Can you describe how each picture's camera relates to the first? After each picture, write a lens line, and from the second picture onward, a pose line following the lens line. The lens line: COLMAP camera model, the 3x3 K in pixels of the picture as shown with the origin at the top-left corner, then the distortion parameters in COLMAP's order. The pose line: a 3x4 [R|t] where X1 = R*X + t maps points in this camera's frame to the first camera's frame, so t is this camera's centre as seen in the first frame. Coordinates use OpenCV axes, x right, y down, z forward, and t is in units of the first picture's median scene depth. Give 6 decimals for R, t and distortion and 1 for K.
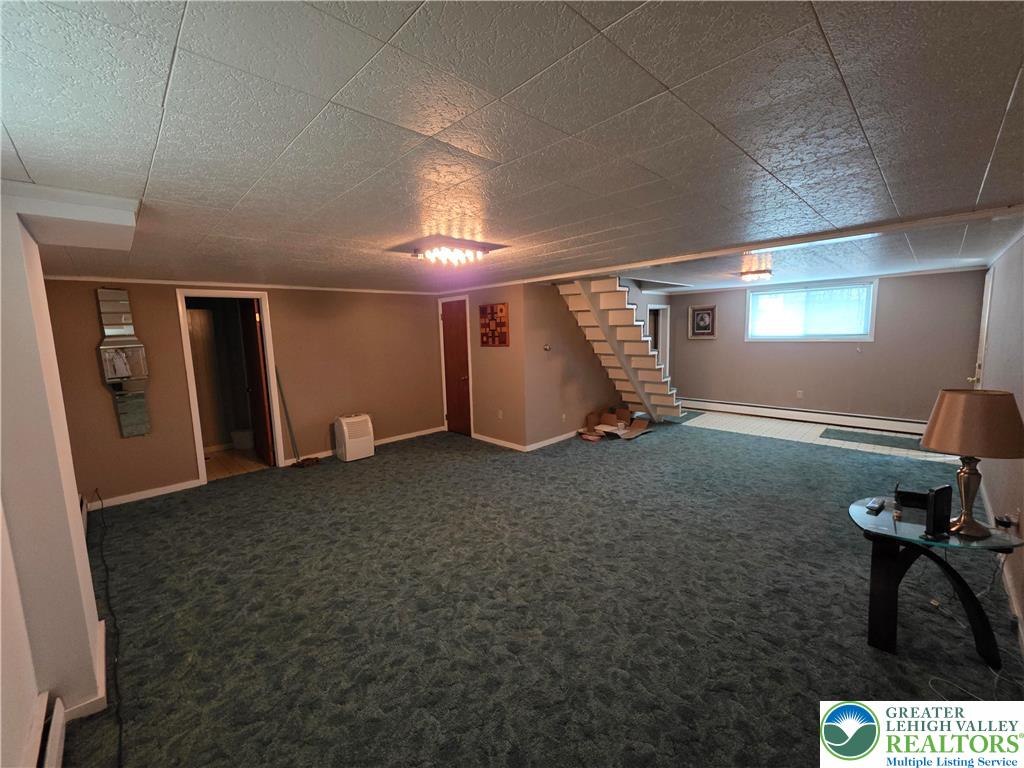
lens RADIAL K [[410.1, 0, 512.5], [0, 410.1, 381.9], [0, 0, 1]] dist [0.003357, -0.000389]
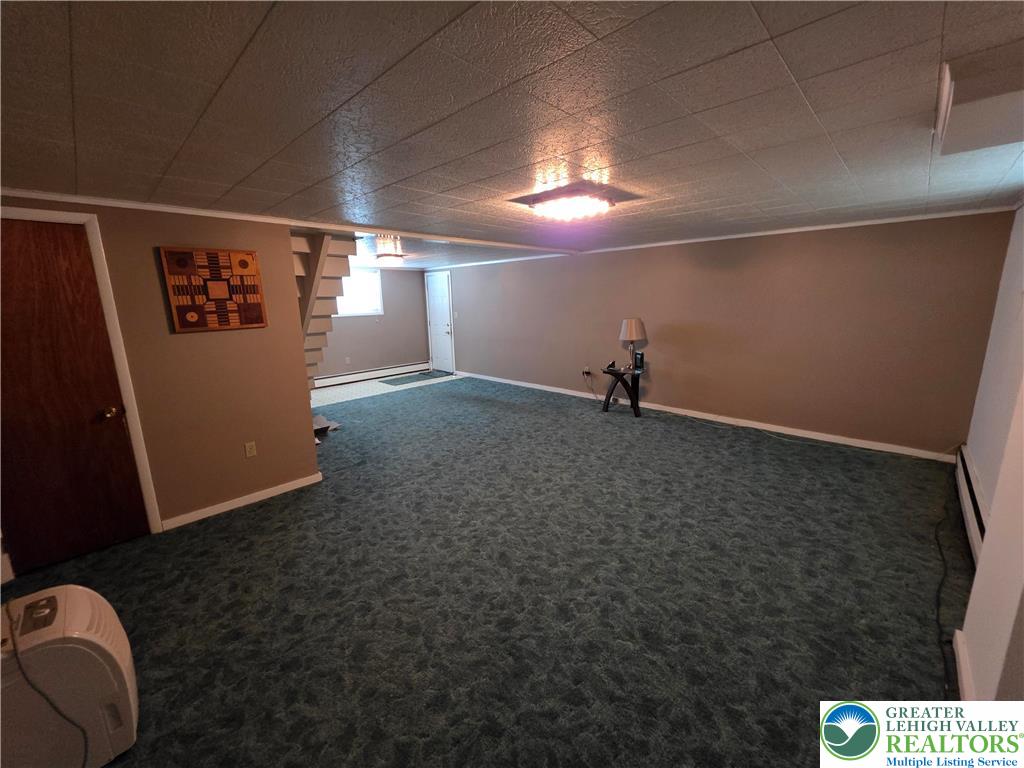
lens RADIAL K [[410.1, 0, 512.3], [0, 410.1, 381.0], [0, 0, 1]] dist [0.003357, -0.000389]
pose [[-0.032362, -0.172891, 0.984409, -1.076309], [0.146559, 0.973458, 0.175785, -0.109871], [-0.988672, 0.149963, -0.006165, 1.153160]]
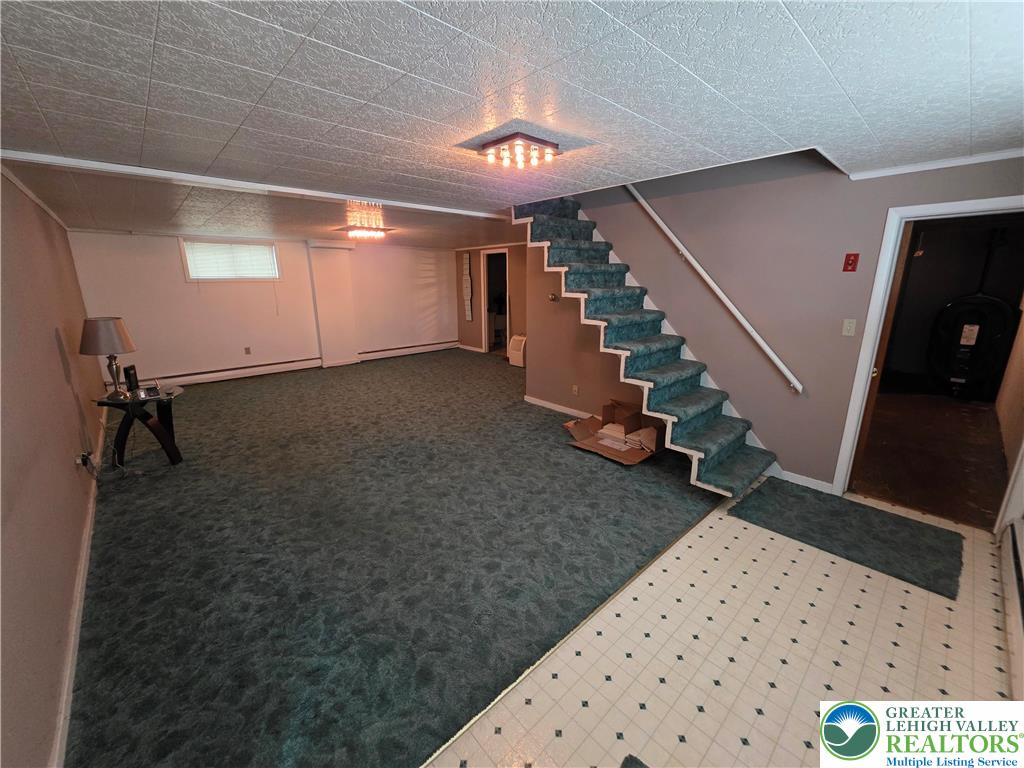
lens RADIAL K [[410.1, 0, 510.4], [0, 410.1, 380.2], [0, 0, 1]] dist [0.003357, -0.000389]
pose [[-0.033197, 0.268887, -0.962599, 1.705496], [-0.119423, 0.955163, 0.270929, -0.249174], [0.992288, 0.123950, 0.000402, 1.660774]]
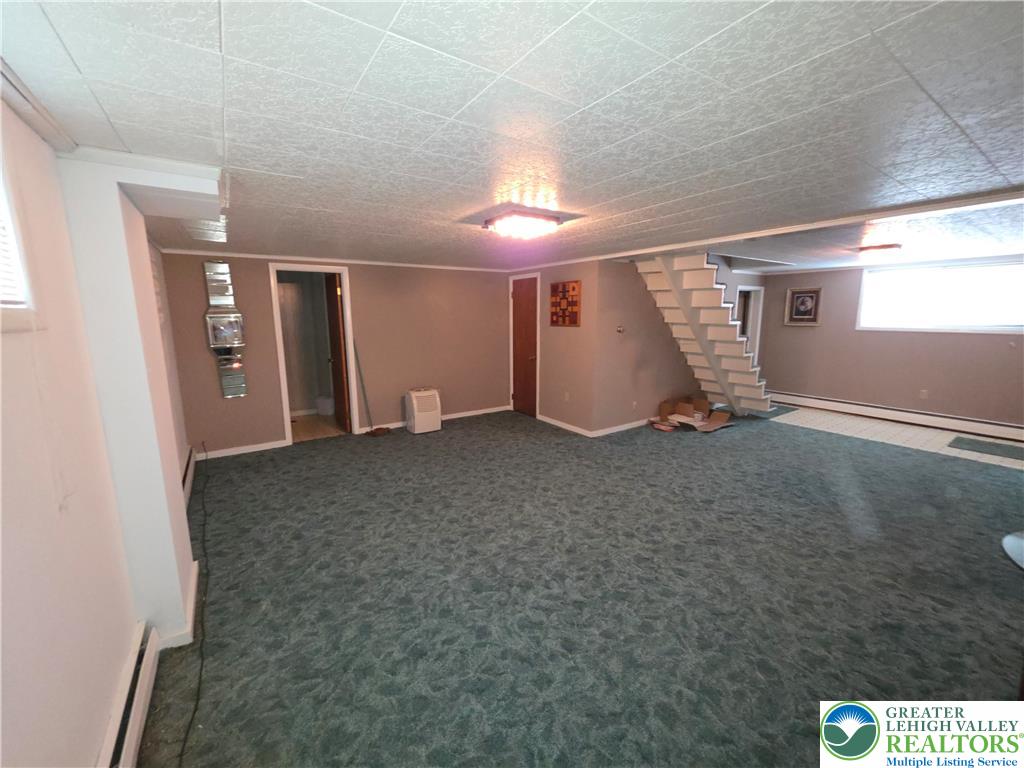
lens RADIAL K [[410.1, 0, 512.2], [0, 410.1, 379.7], [0, 0, 1]] dist [0.003357, -0.000389]
pose [[0.984996, 0.052150, -0.164511, 0.000275], [-0.045460, 0.997989, 0.044174, 0.002871], [0.166484, -0.036032, 0.985386, 0.047398]]
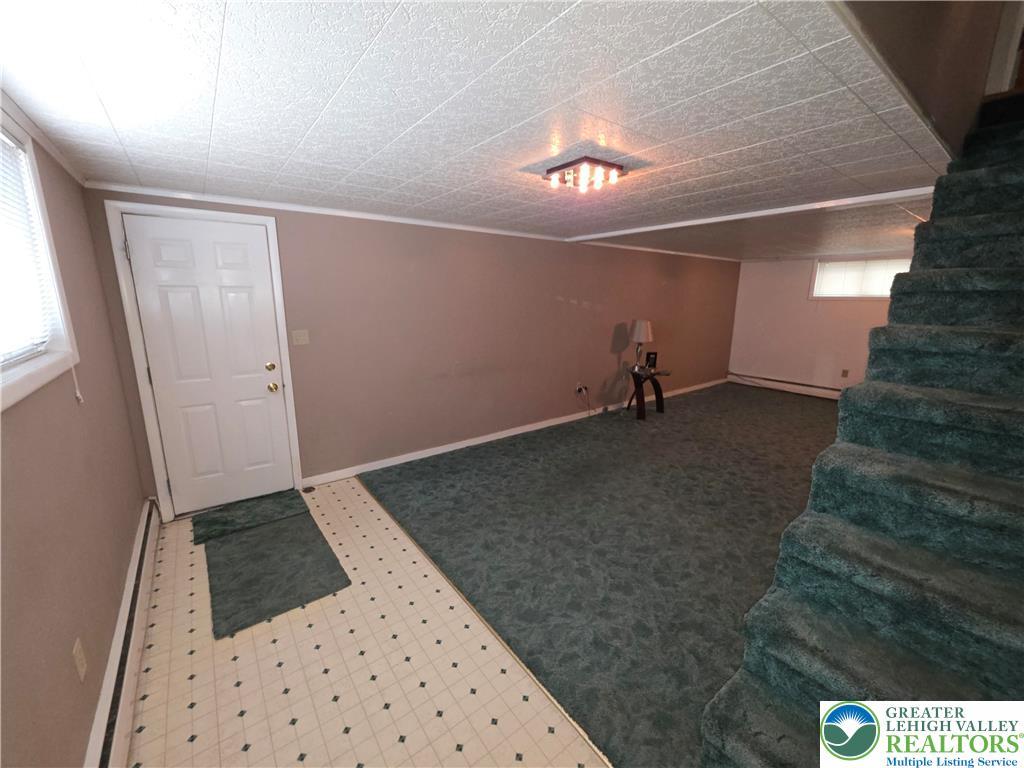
lens RADIAL K [[410.1, 0, 511.4], [0, 410.1, 379.8], [0, 0, 1]] dist [0.003357, -0.000389]
pose [[-0.991944, -0.004334, 0.126604, 1.000582], [0.036711, 0.946694, 0.320035, -0.325242], [-0.121242, 0.322105, -0.938908, 2.381639]]
